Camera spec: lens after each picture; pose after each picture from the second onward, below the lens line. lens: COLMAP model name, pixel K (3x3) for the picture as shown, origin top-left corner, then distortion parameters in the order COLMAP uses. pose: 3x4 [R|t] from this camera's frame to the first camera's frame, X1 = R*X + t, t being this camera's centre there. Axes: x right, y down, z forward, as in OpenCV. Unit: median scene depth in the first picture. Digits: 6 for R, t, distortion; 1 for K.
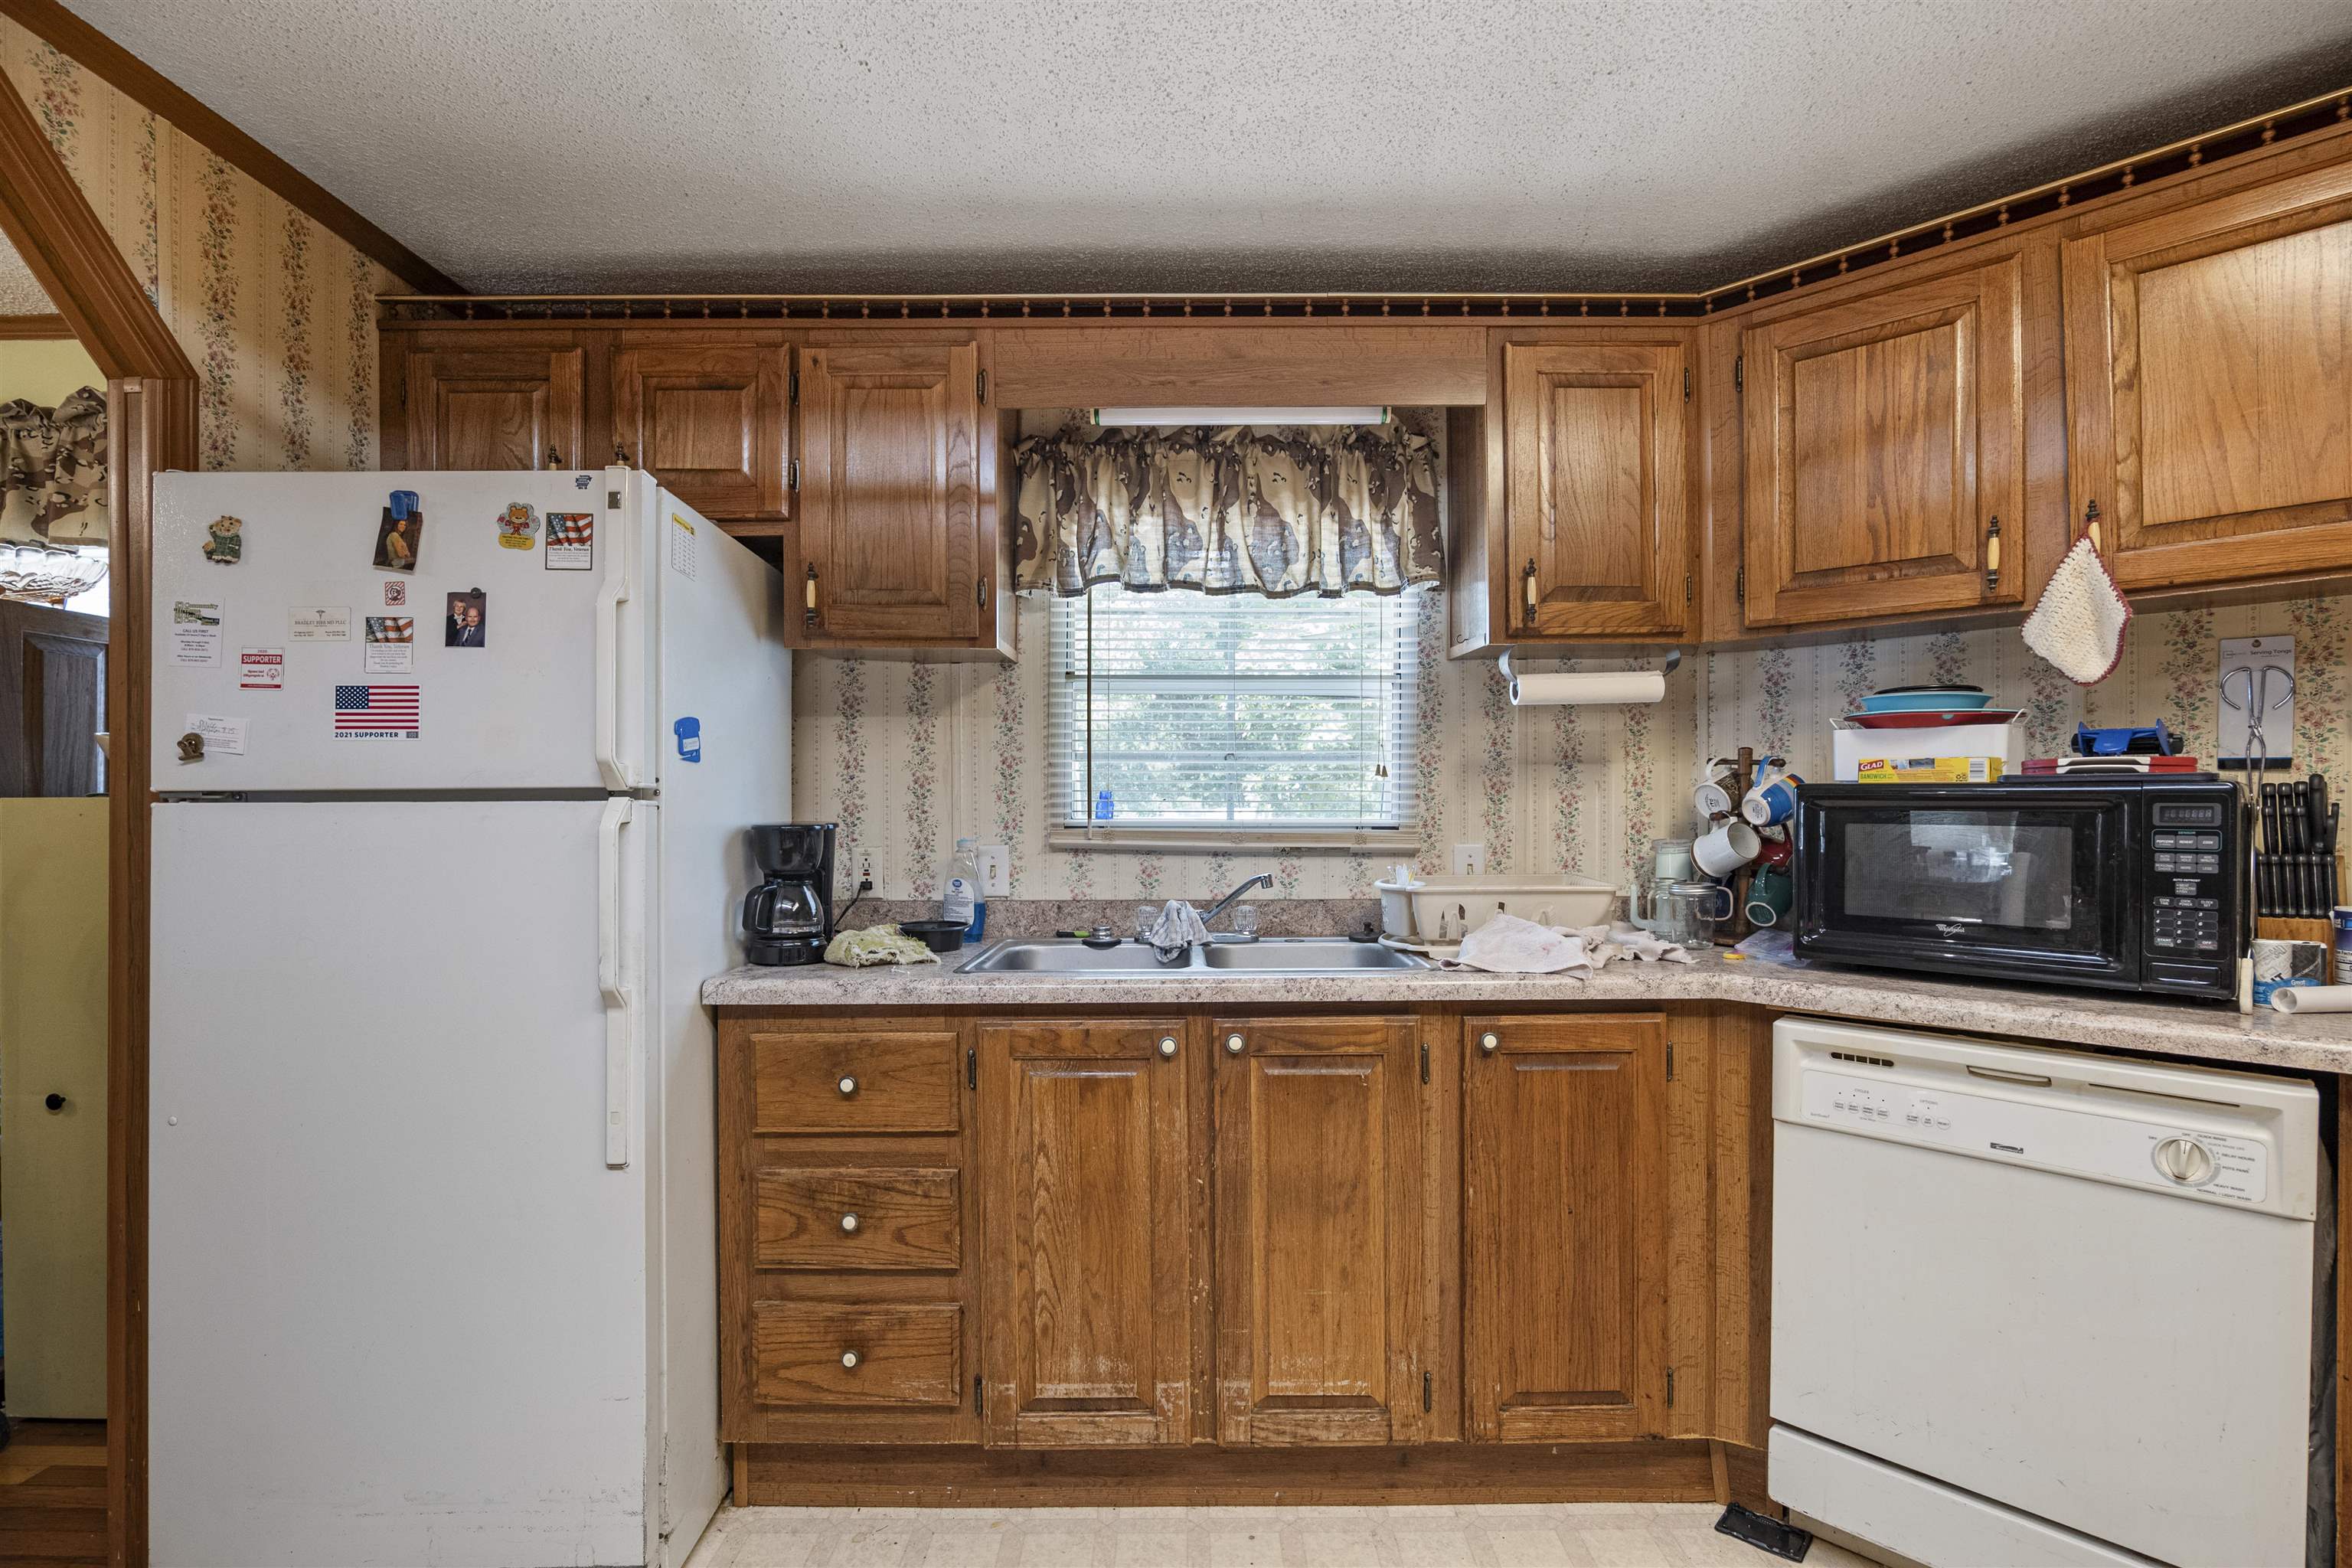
lens RADIAL K [[1099.9, 0, 1179.3], [0, 1099.9, 799.9], [0, 0, 1]] dist [-0.025068, 0.006303]
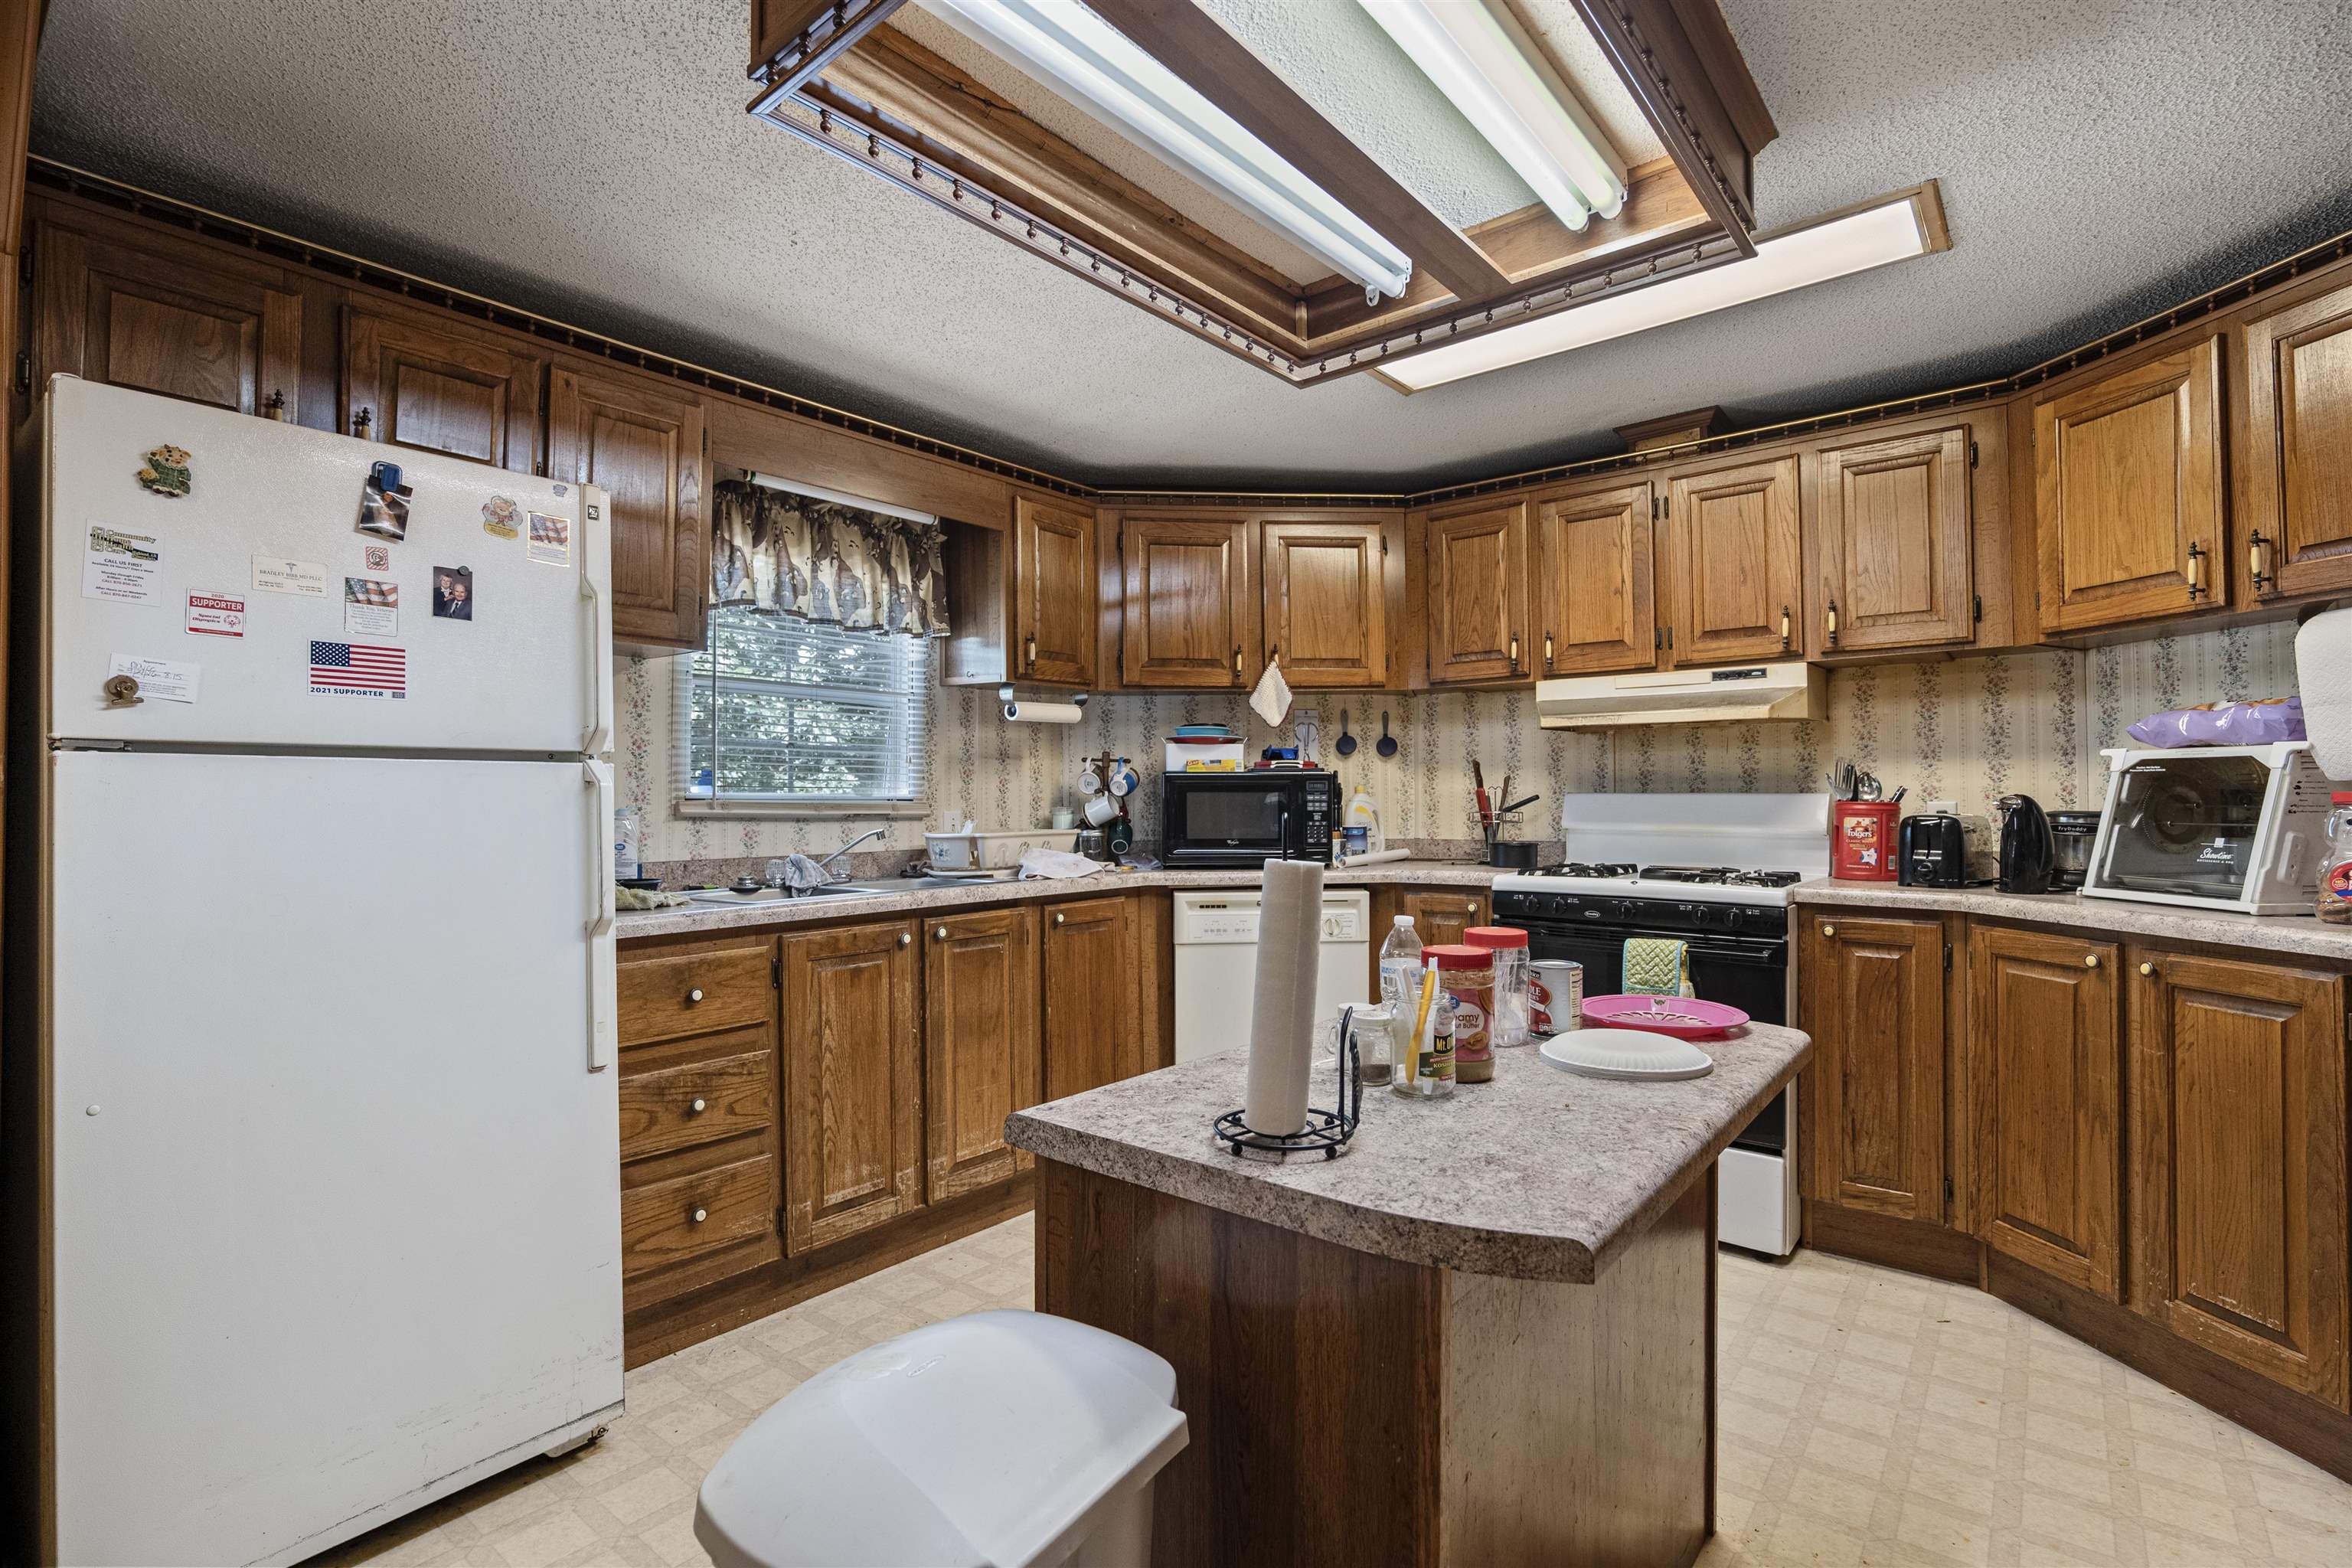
lens RADIAL K [[1099.4, 0, 1181.5], [0, 1099.4, 767.8], [0, 0, 1]] dist [-0.023451, 0.006111]
pose [[0.626741, 0.022845, 0.778893, -0.930998], [0.005285, 0.999423, -0.033566, 0.044478], [-0.779210, 0.025154, 0.626258, -0.223491]]
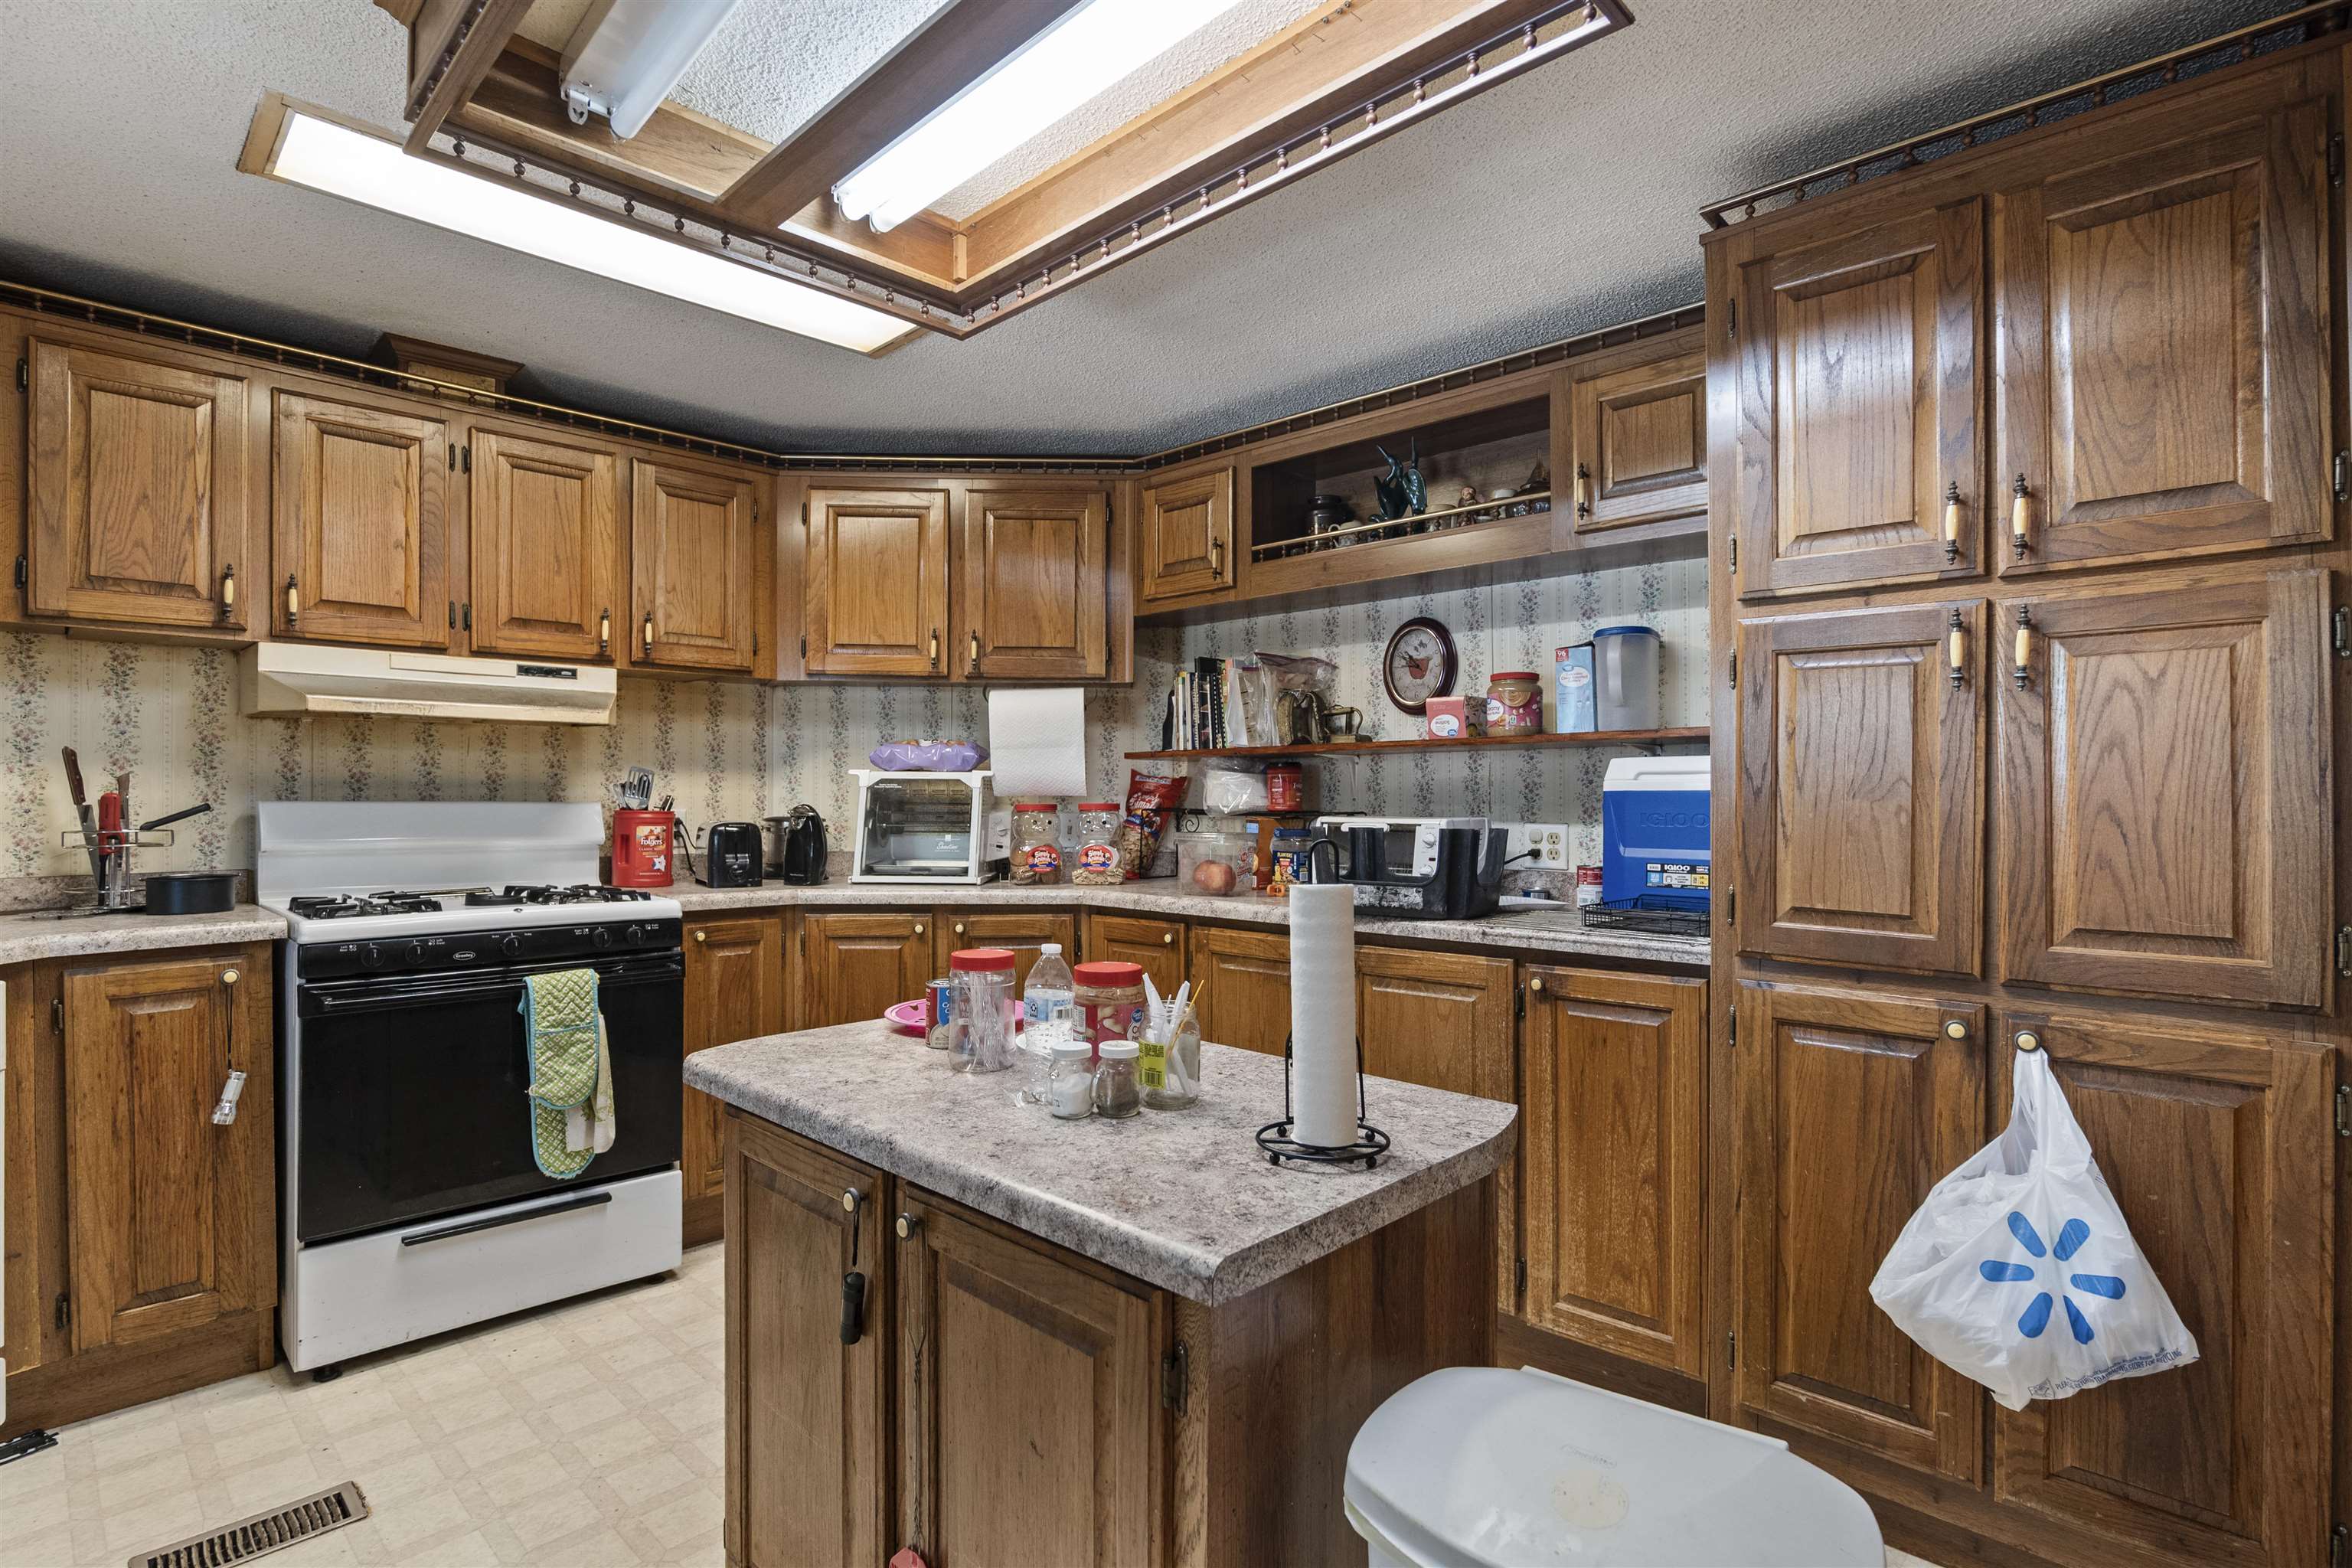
lens RADIAL K [[1129.4, 0, 1169.1], [0, 1129.4, 805.9], [0, 0, 1]] dist [-0.020192, 0.001457]
pose [[-0.724378, -0.005819, 0.689379, -0.793469], [0.003890, 0.999914, 0.012528, 0.019142], [-0.689392, 0.011757, -0.724293, 0.722169]]
